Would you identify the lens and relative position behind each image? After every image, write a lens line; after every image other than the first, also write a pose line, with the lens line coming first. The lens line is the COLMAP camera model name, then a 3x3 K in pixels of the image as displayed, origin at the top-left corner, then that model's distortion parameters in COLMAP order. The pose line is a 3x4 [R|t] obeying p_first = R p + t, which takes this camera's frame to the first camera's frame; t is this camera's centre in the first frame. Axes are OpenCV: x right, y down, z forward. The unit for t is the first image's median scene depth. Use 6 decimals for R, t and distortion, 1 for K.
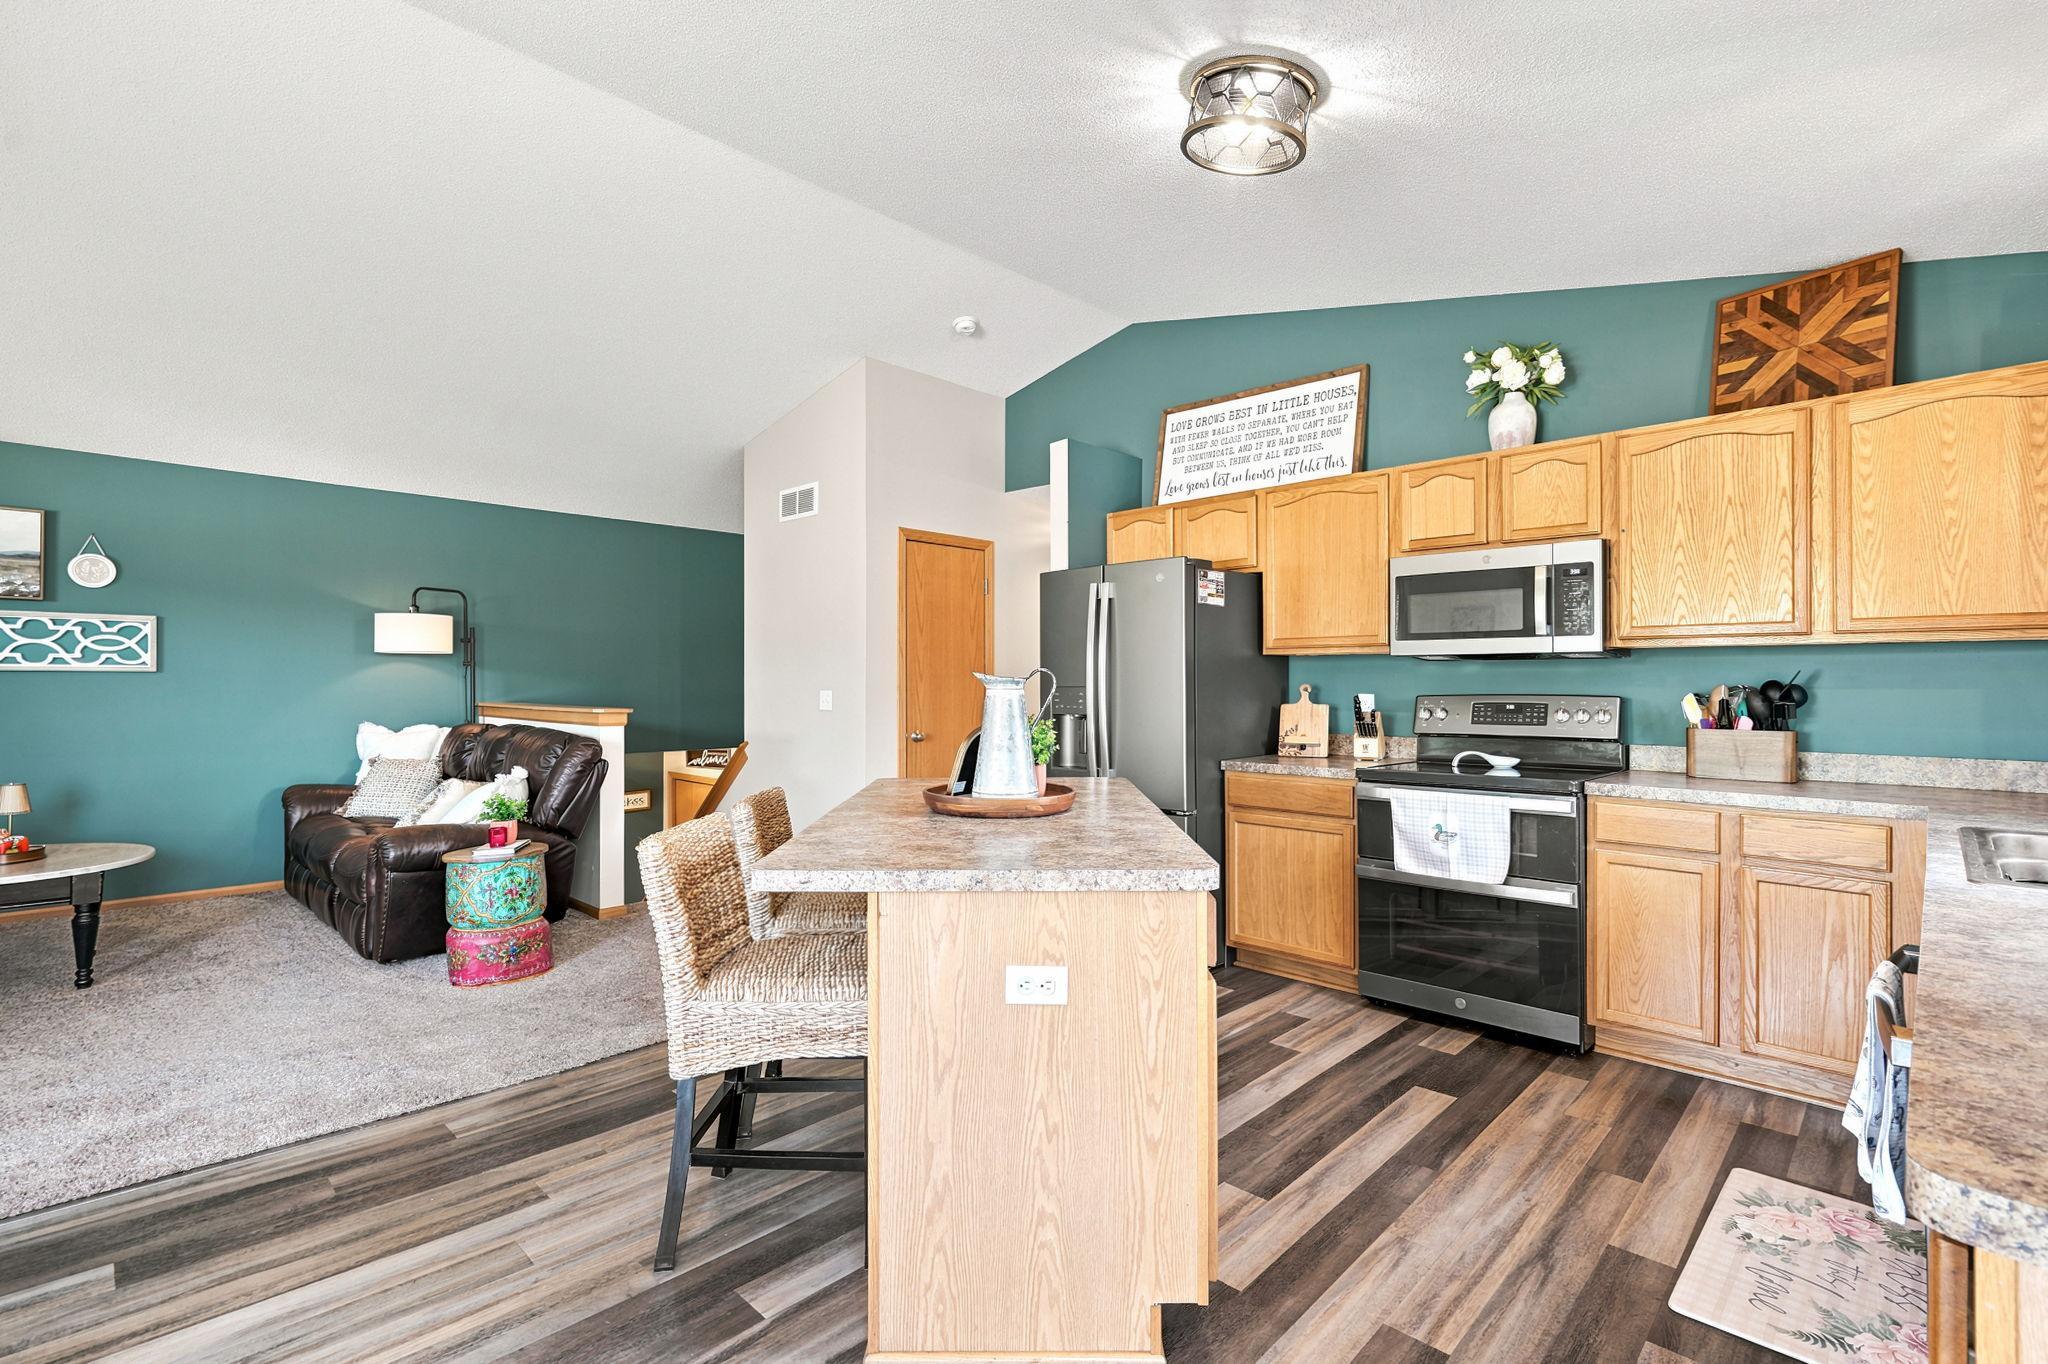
lens RADIAL K [[918.0, 0, 1035.4], [0, 918.0, 677.0], [0, 0, 1]] dist [0.001599, -0.001179]
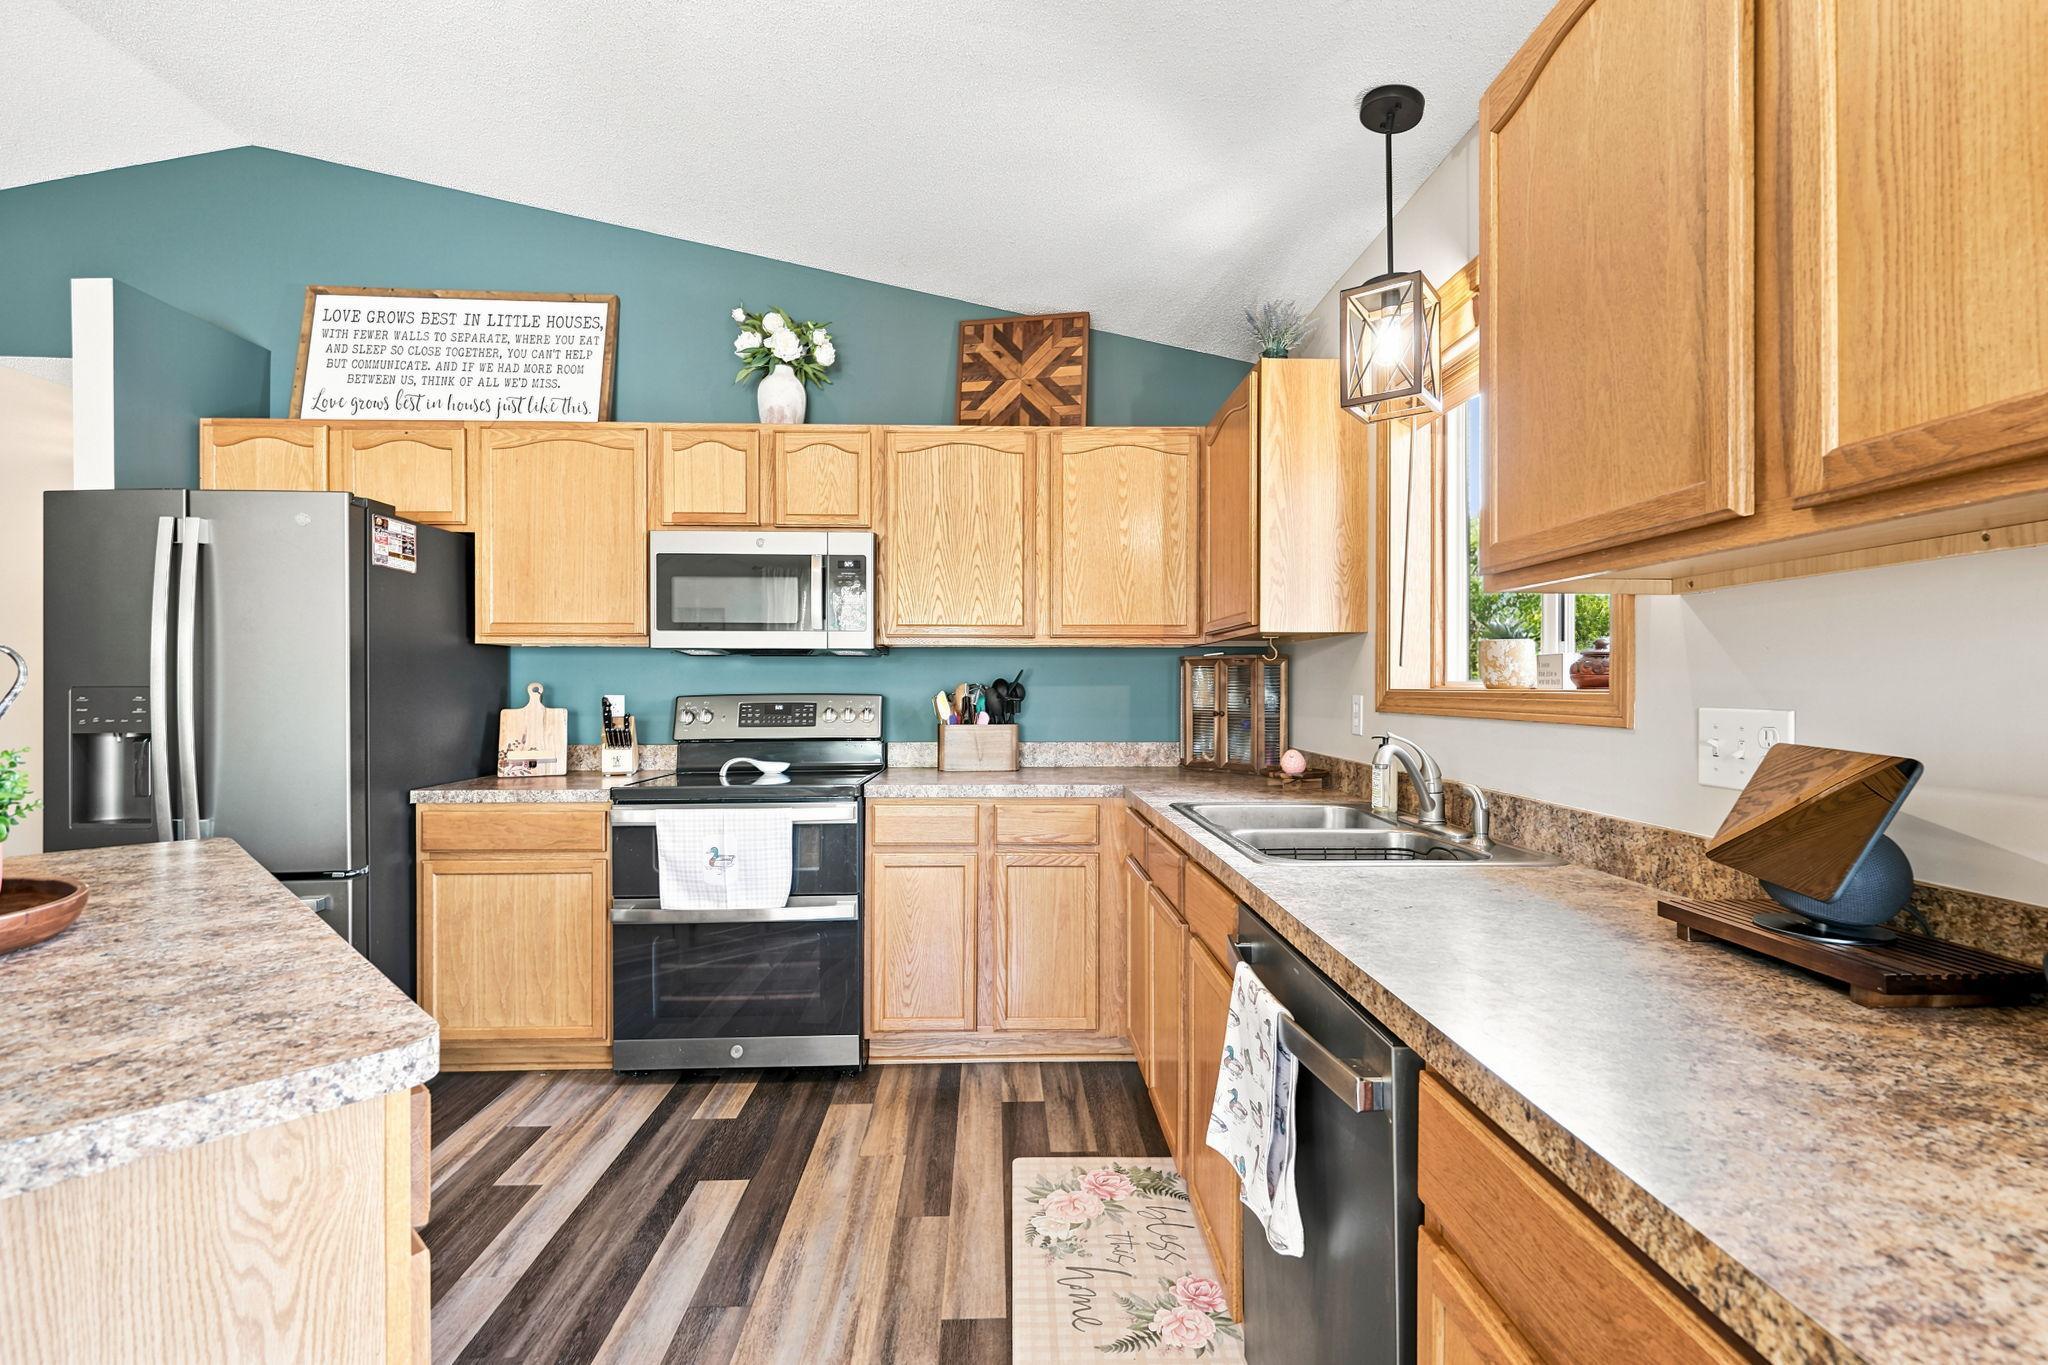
lens RADIAL K [[918.0, 0, 1014.5], [0, 918.0, 684.5], [0, 0, 1]] dist [0.001599, -0.001179]
pose [[0.702367, 0.000003, 0.711815, 0.029700], [-0.003186, 0.999990, 0.003139, 0.006272], [-0.711808, -0.004473, 0.702360, 0.199333]]
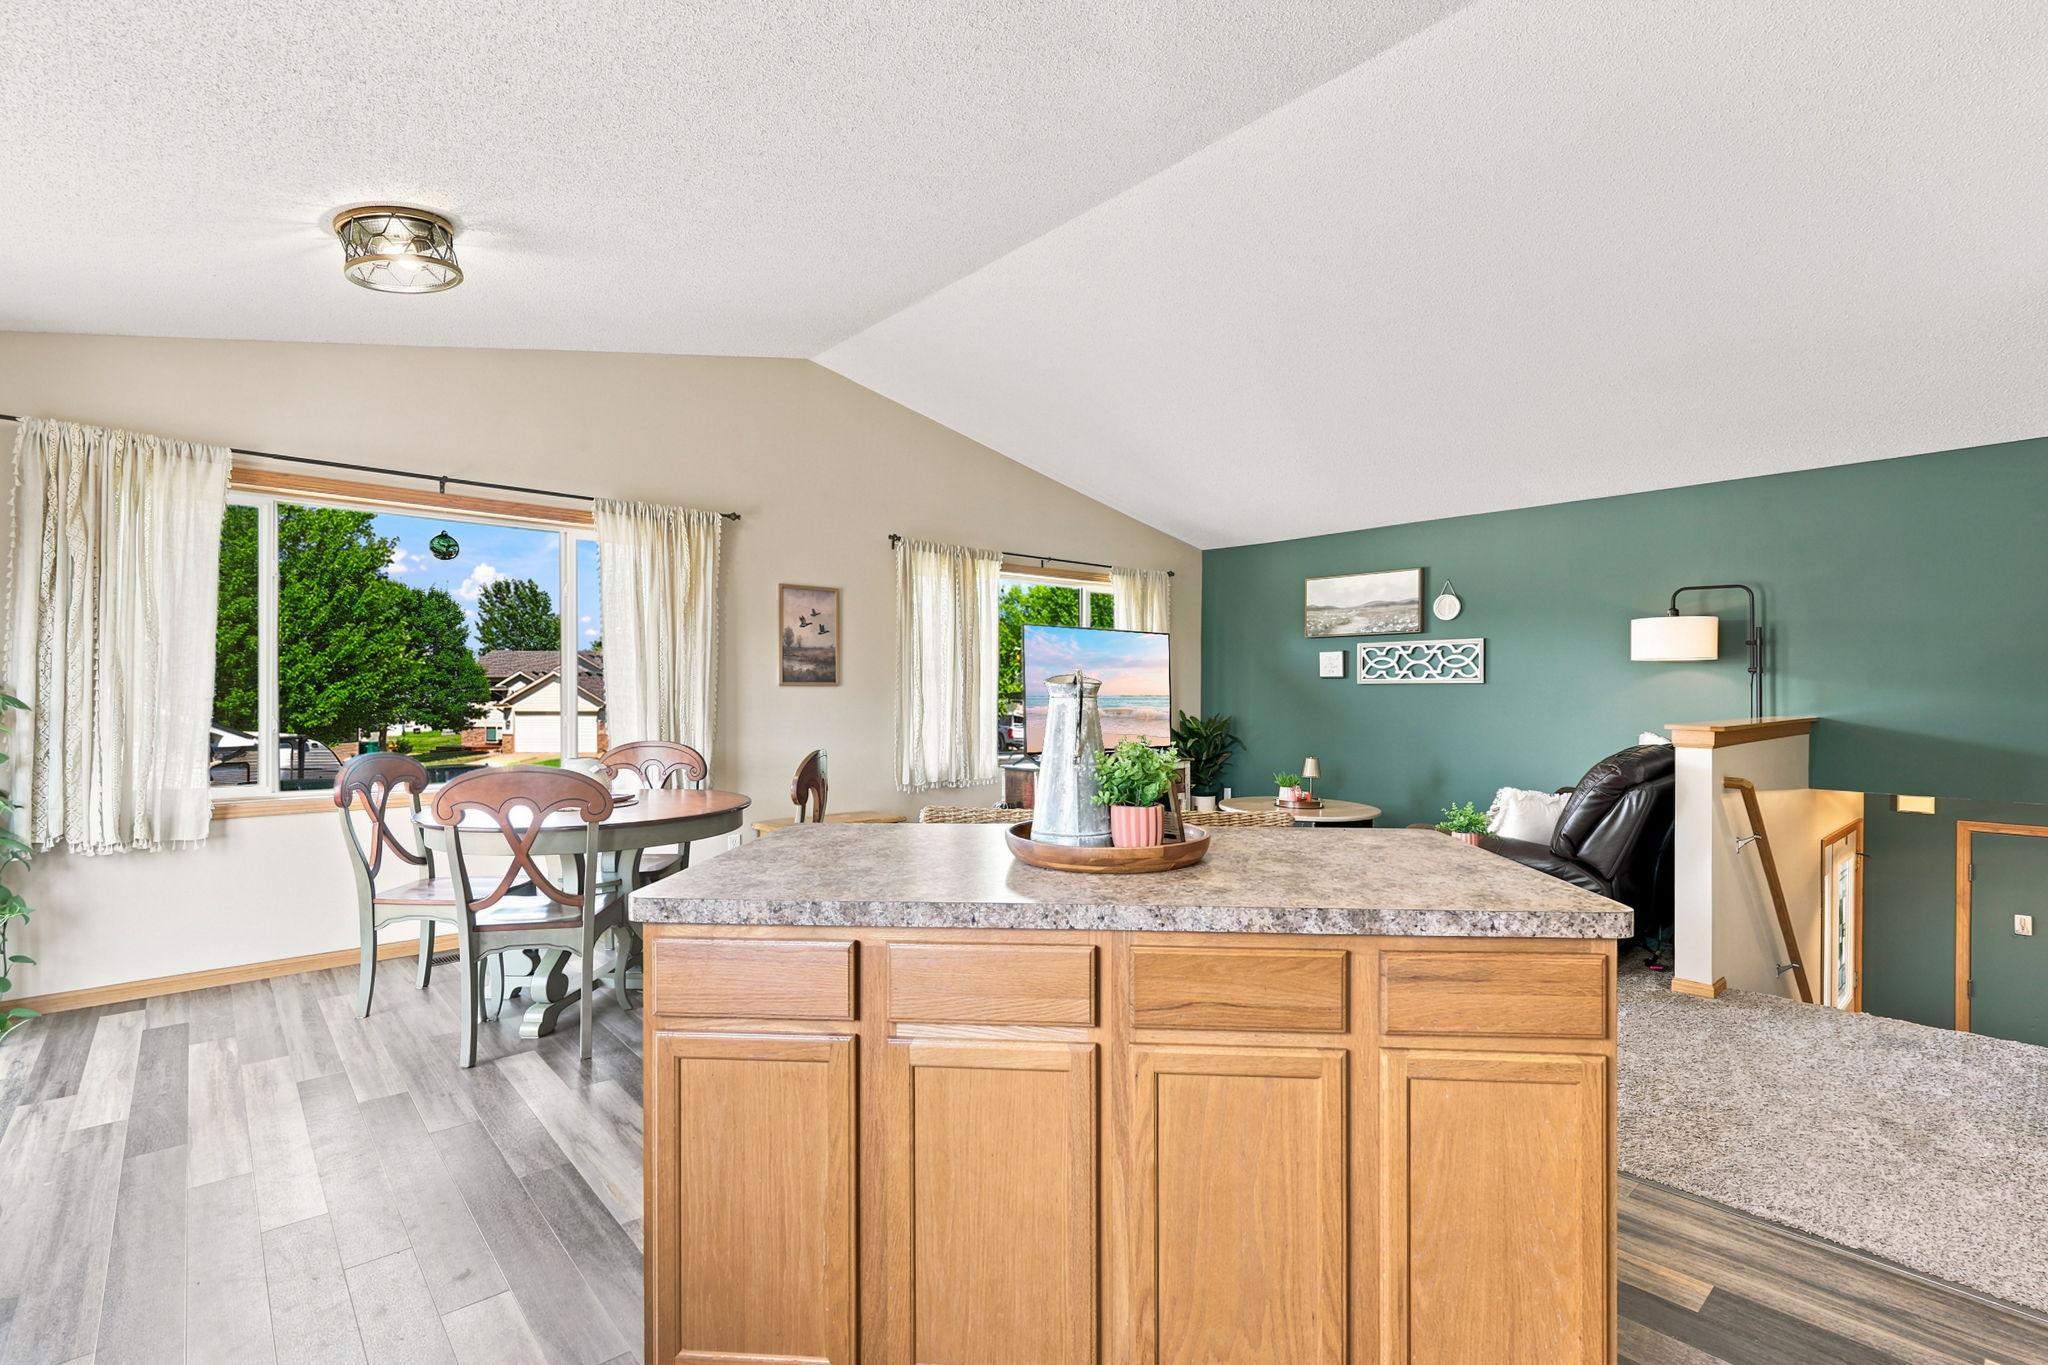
lens RADIAL K [[918.0, 0, 1010.0], [0, 918.0, 687.3], [0, 0, 1]] dist [0.001599, -0.001179]
pose [[-0.085982, -0.003305, -0.996291, 0.496592], [0.002907, 0.999989, -0.003568, 0.003575], [0.996292, -0.003203, -0.085971, 0.694441]]
